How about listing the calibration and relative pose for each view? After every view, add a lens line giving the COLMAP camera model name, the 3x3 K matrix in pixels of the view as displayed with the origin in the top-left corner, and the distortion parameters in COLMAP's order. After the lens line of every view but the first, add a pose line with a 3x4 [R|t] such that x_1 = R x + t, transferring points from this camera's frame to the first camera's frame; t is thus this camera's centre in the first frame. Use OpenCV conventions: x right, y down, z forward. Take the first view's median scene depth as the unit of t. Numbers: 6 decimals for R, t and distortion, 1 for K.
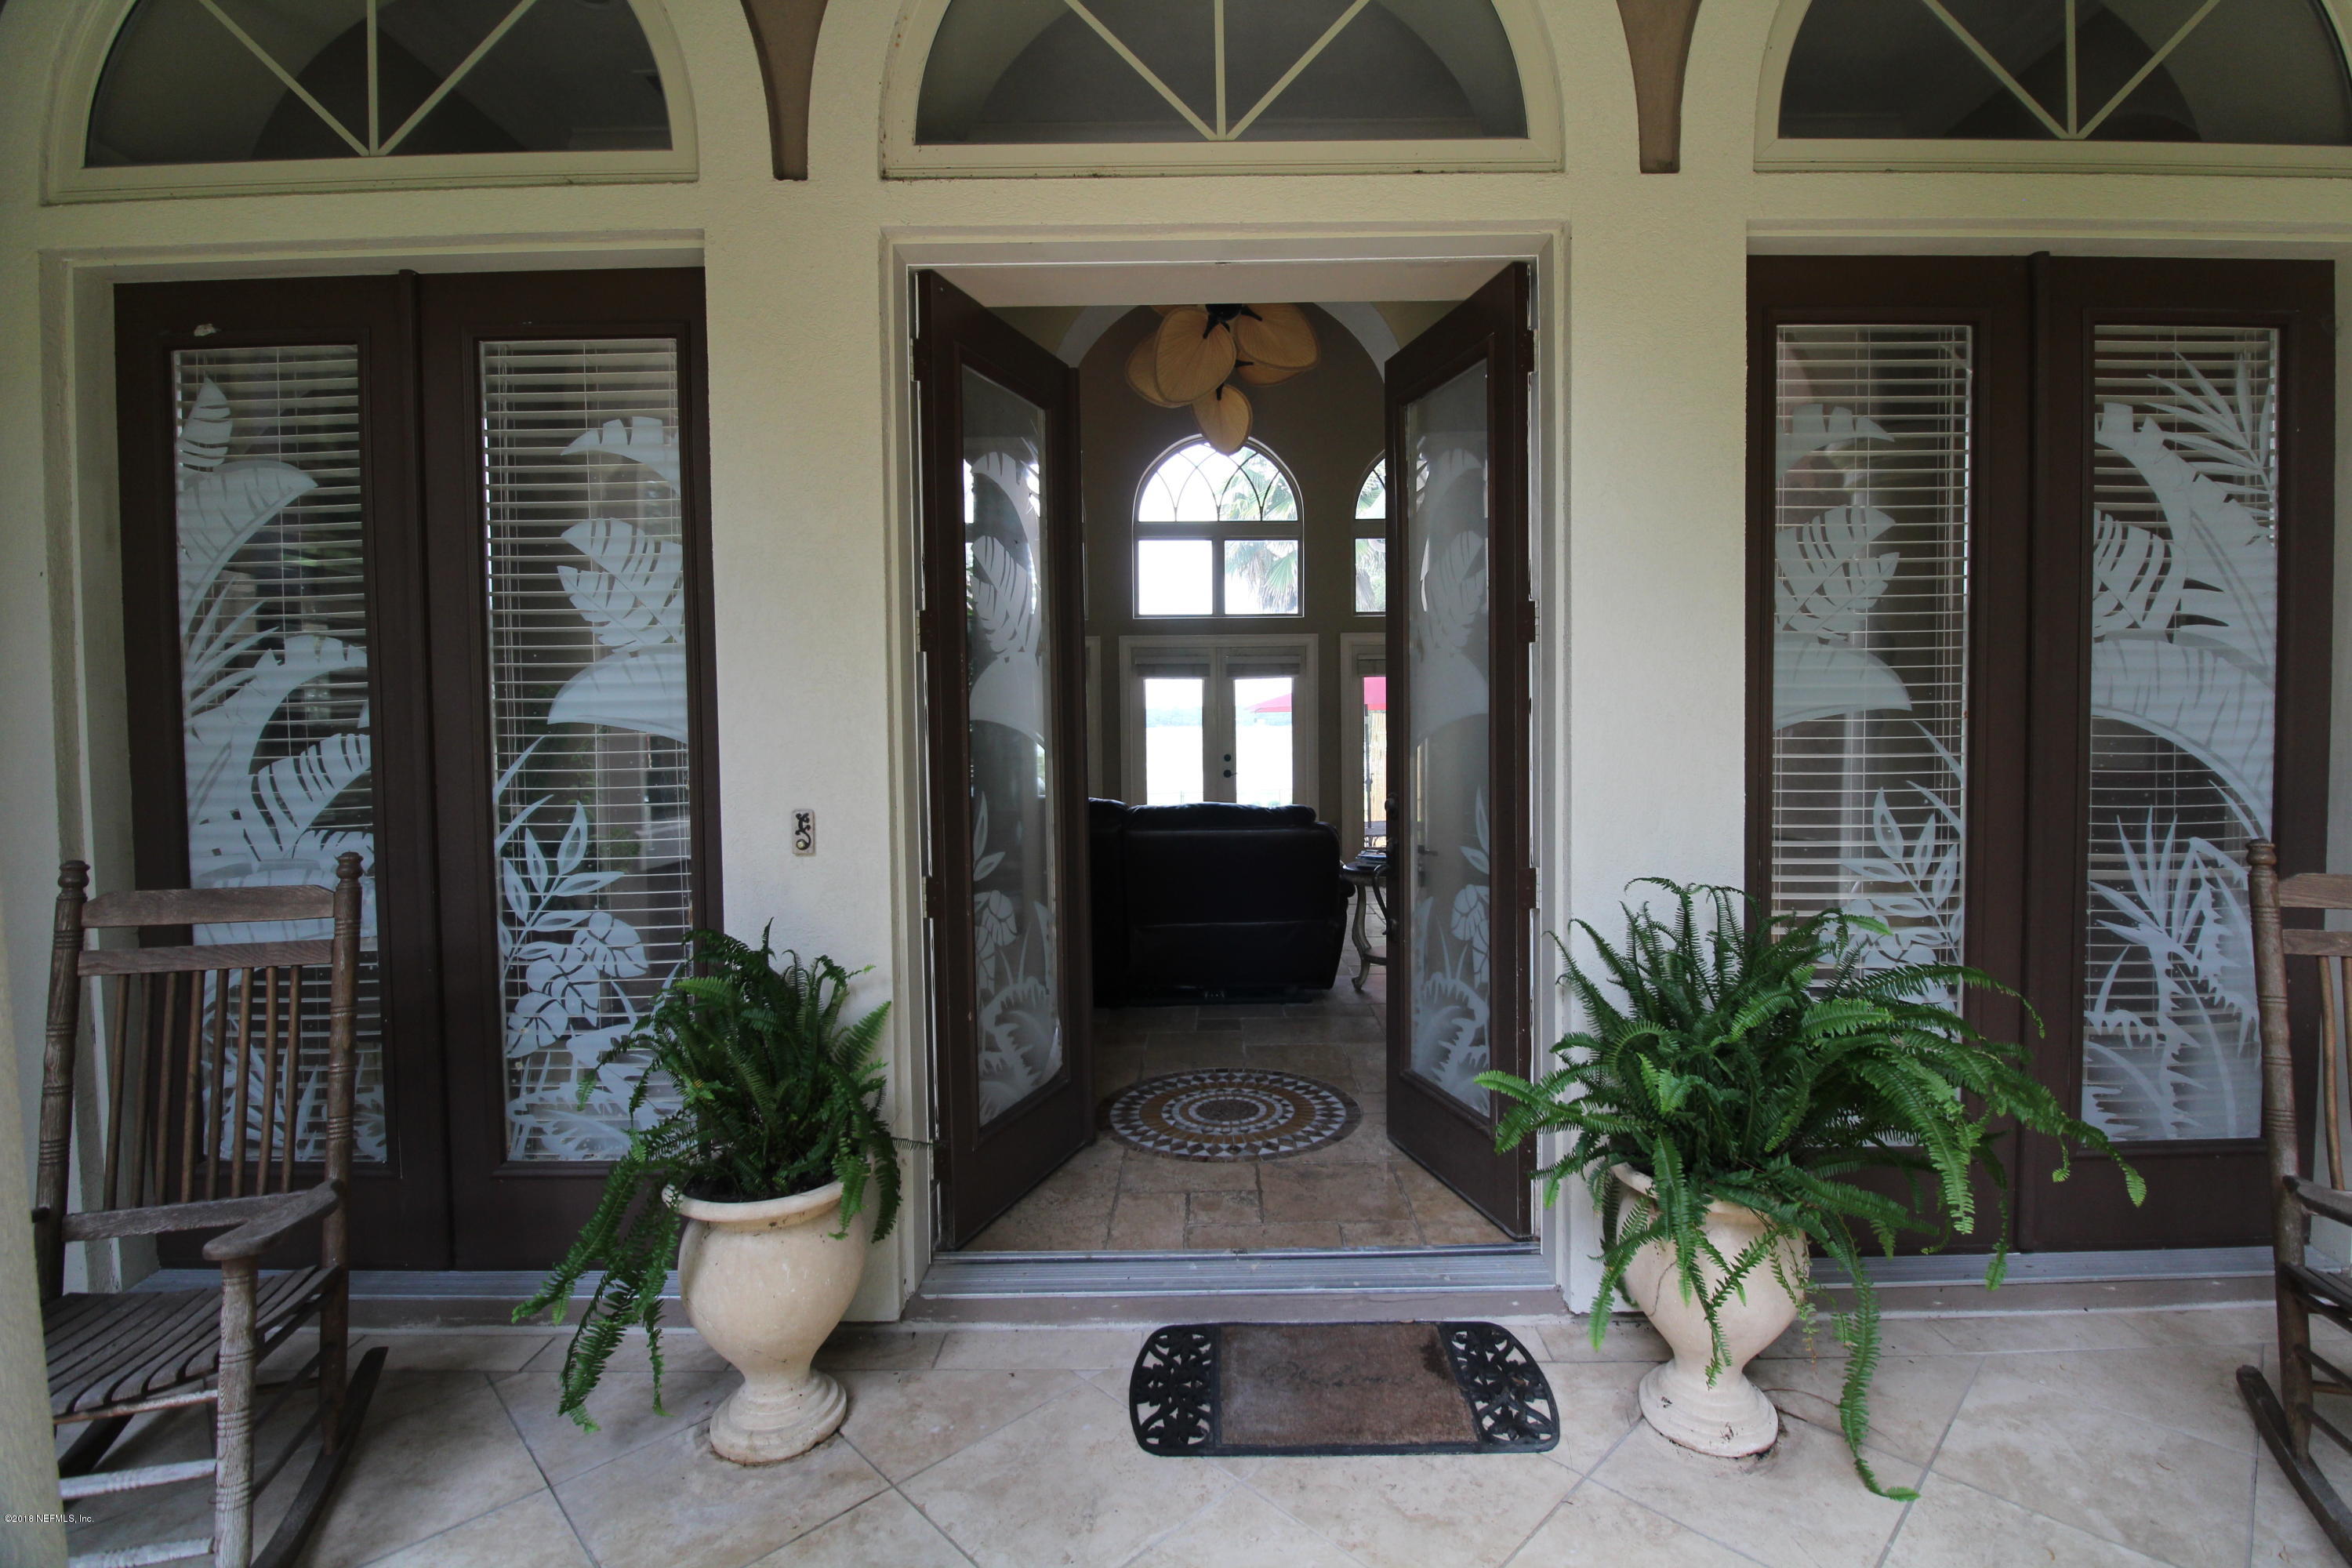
lens RADIAL K [[1081.6, 0, 1203.3], [0, 1081.6, 759.0], [0, 0, 1]] dist [0.000605, -0.015302]
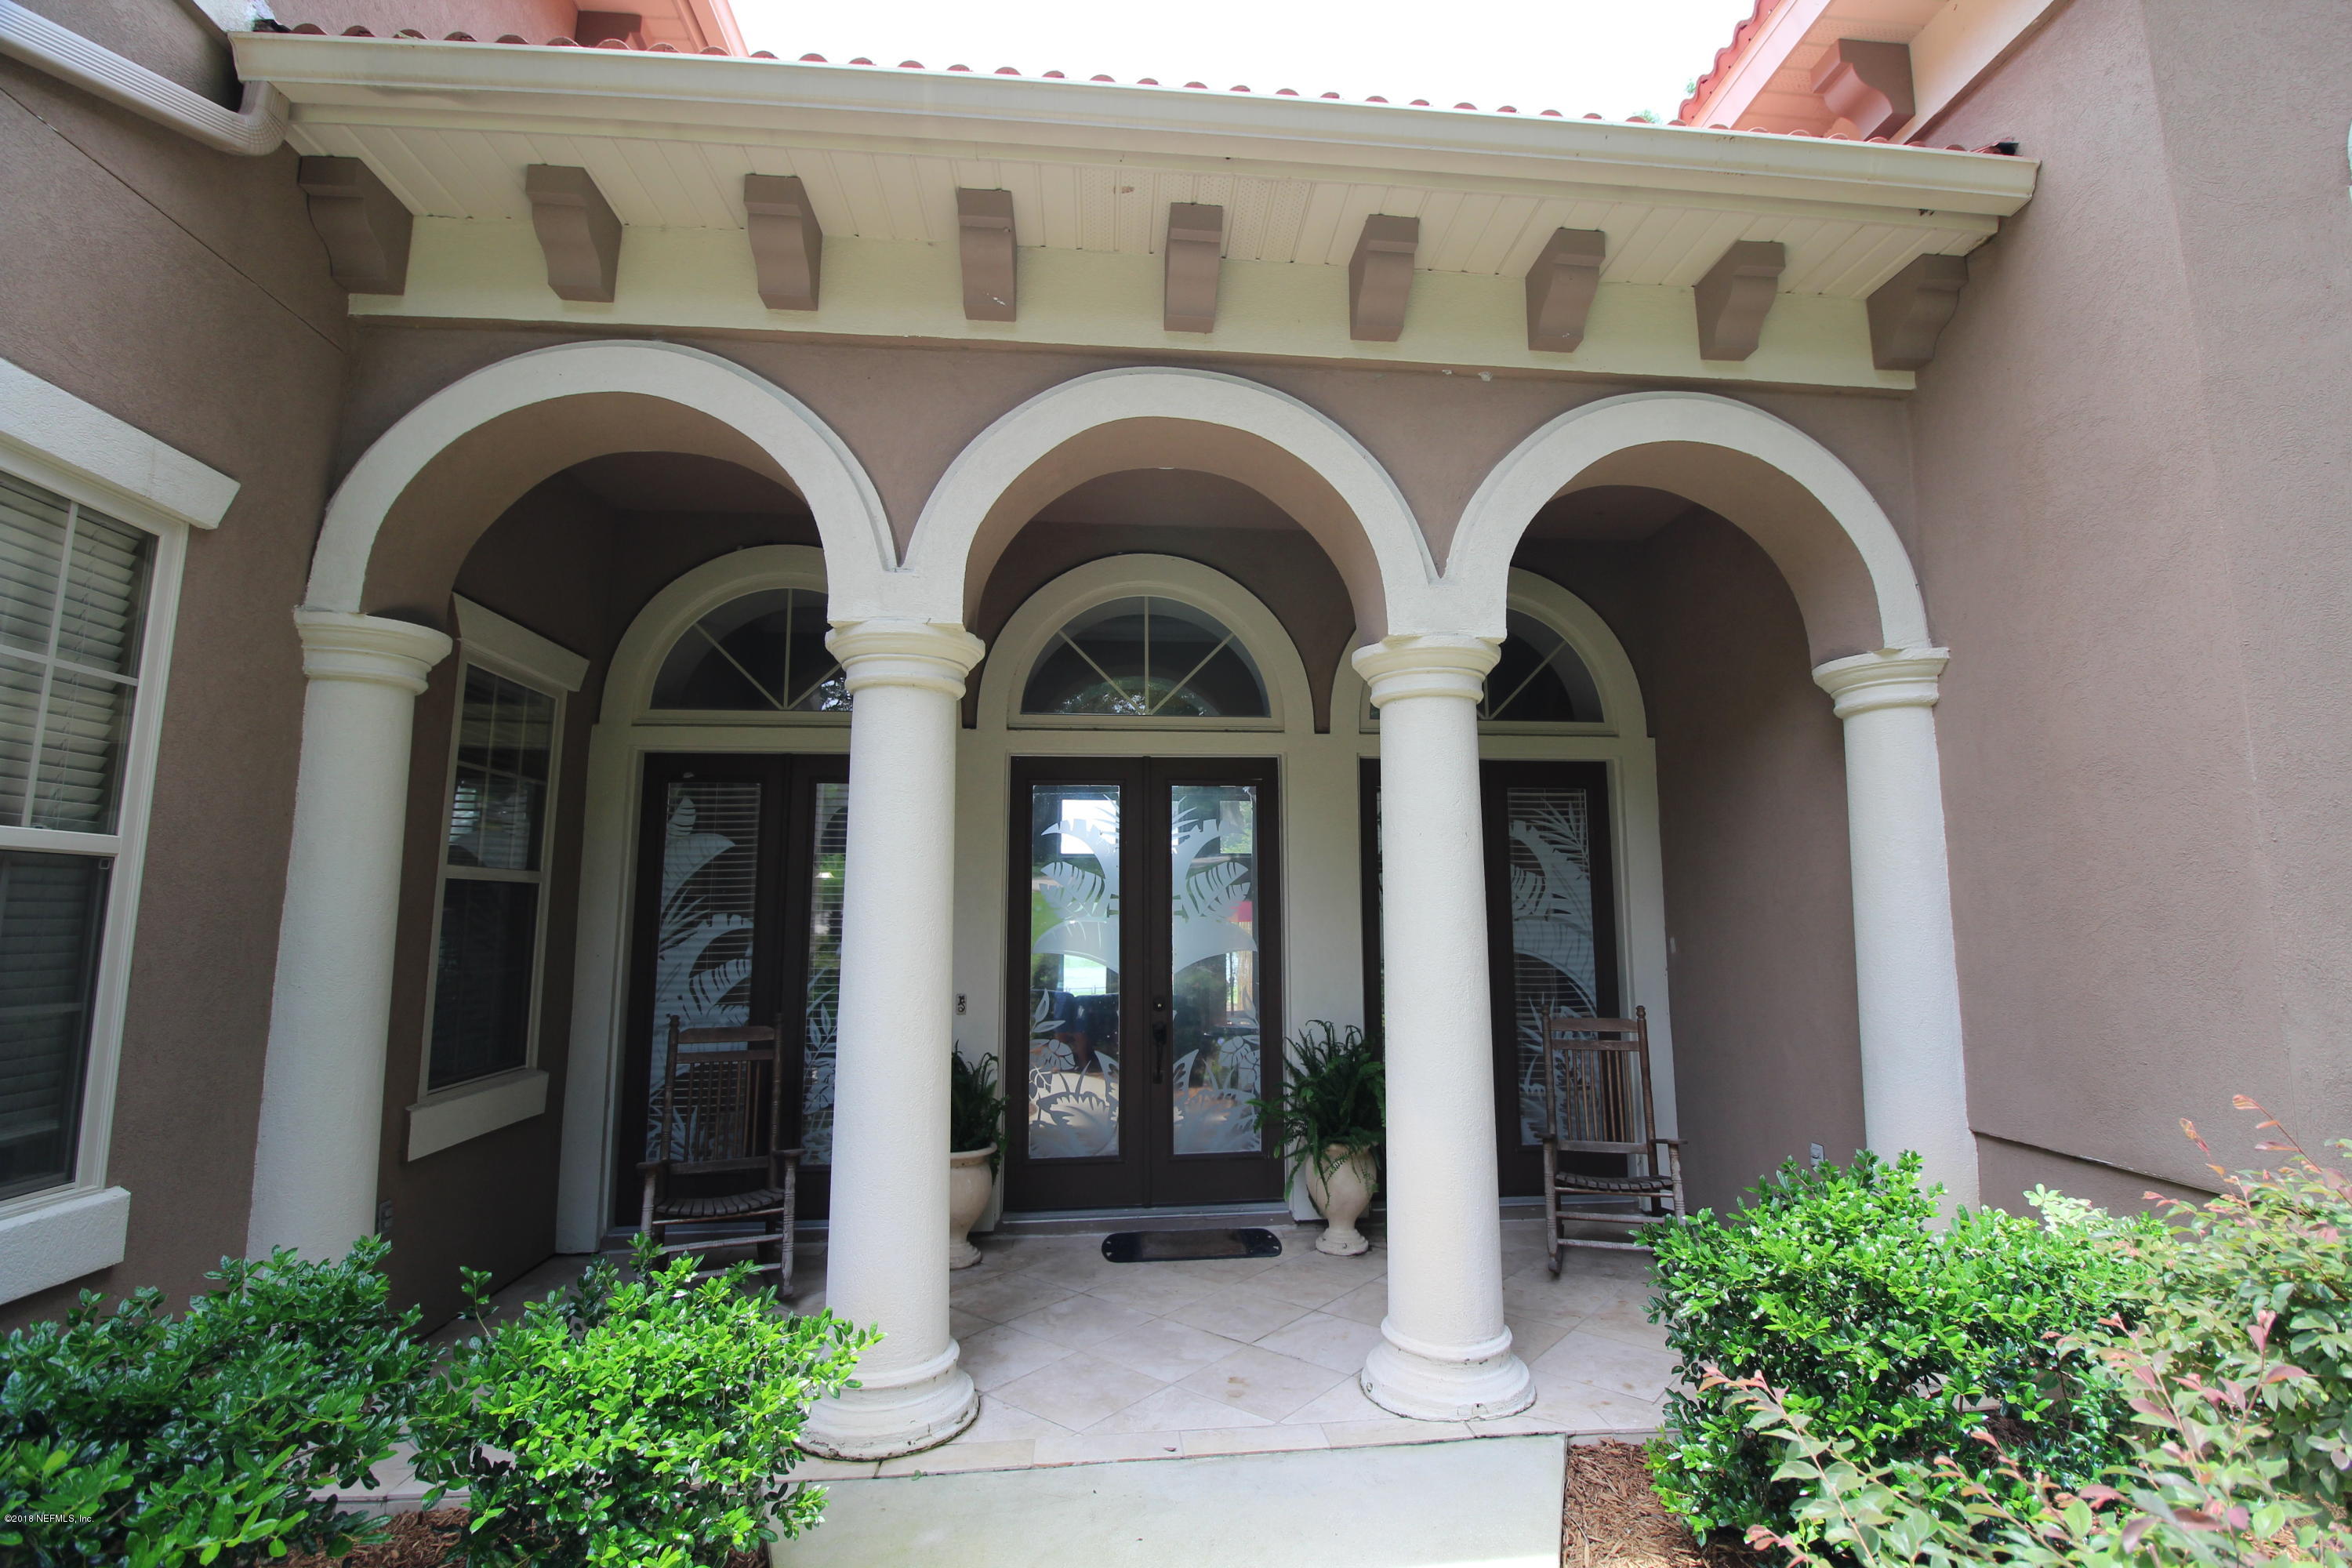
lens RADIAL K [[1081.6, 0, 1203.3], [0, 1081.6, 759.0], [0, 0, 1]] dist [0.000605, -0.015302]
pose [[0.994253, 0.021313, 0.104912, -0.103660], [-0.002108, 0.983690, -0.179858, -0.030275], [-0.107034, 0.178603, 0.978082, -1.306466]]
